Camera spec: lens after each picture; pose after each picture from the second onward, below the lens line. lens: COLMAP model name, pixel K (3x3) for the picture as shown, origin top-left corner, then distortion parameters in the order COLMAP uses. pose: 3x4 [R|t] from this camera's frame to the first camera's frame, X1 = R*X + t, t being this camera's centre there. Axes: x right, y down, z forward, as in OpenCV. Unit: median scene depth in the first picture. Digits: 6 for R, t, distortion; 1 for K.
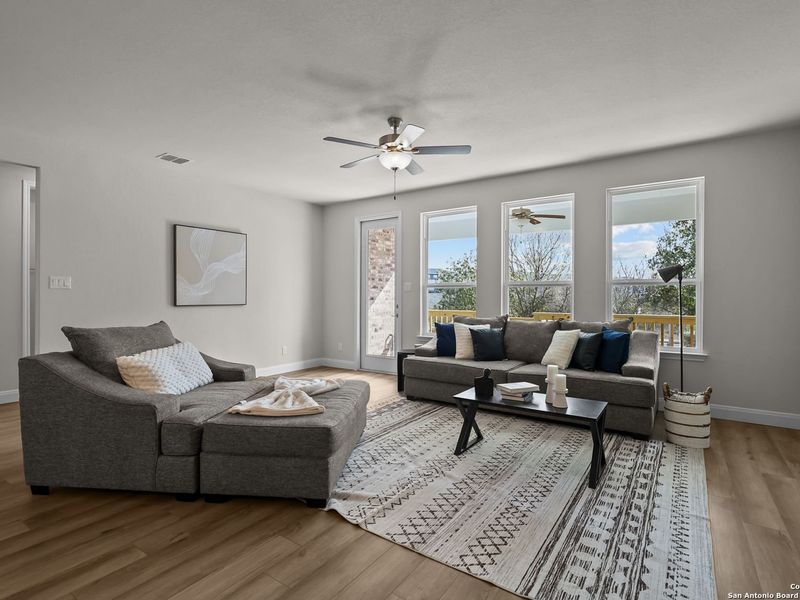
lens RADIAL K [[415.8, 0, 397.7], [0, 415.8, 300.9], [0, 0, 1]] dist [-0.002843, -0.000517]
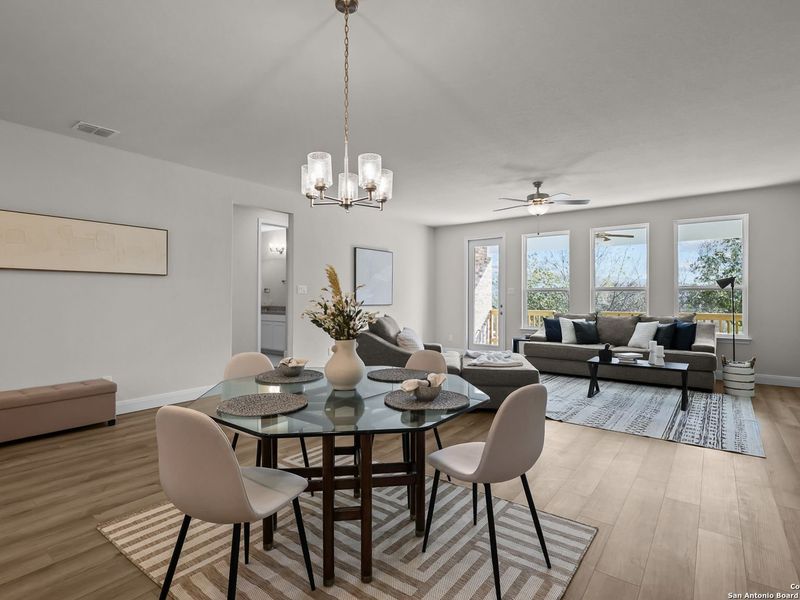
lens RADIAL K [[415.8, 0, 397.7], [0, 415.8, 300.9], [0, 0, 1]] dist [-0.002843, -0.000517]
pose [[0.998463, -0.001240, -0.055417, -0.439805], [0.000962, 0.999987, -0.005037, 0.005098], [0.055423, 0.004976, 0.998451, -0.556101]]
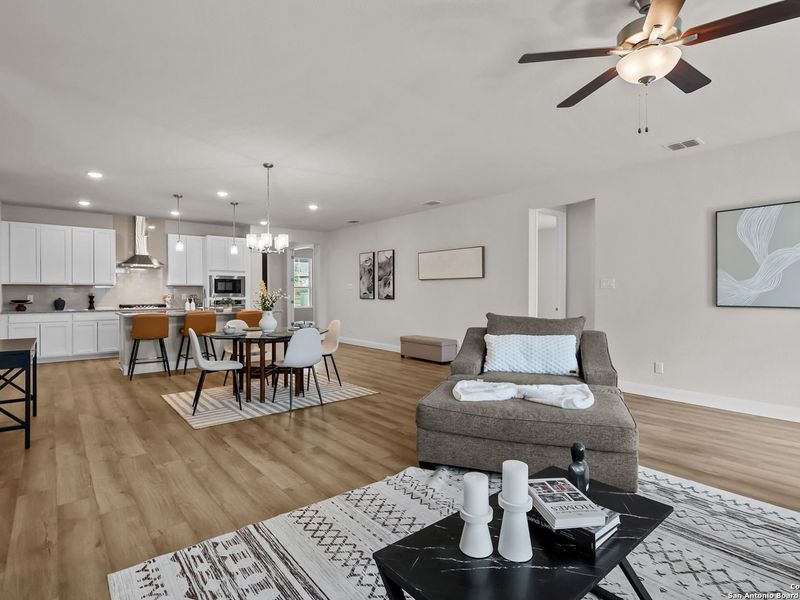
lens RADIAL K [[415.8, 0, 397.7], [0, 415.8, 300.9], [0, 0, 1]] dist [-0.002843, -0.000517]
pose [[-0.274181, 0.019950, -0.961471, 0.660145], [-0.012891, 0.999619, 0.024417, -0.014814], [0.961592, 0.019089, -0.273819, 0.823758]]
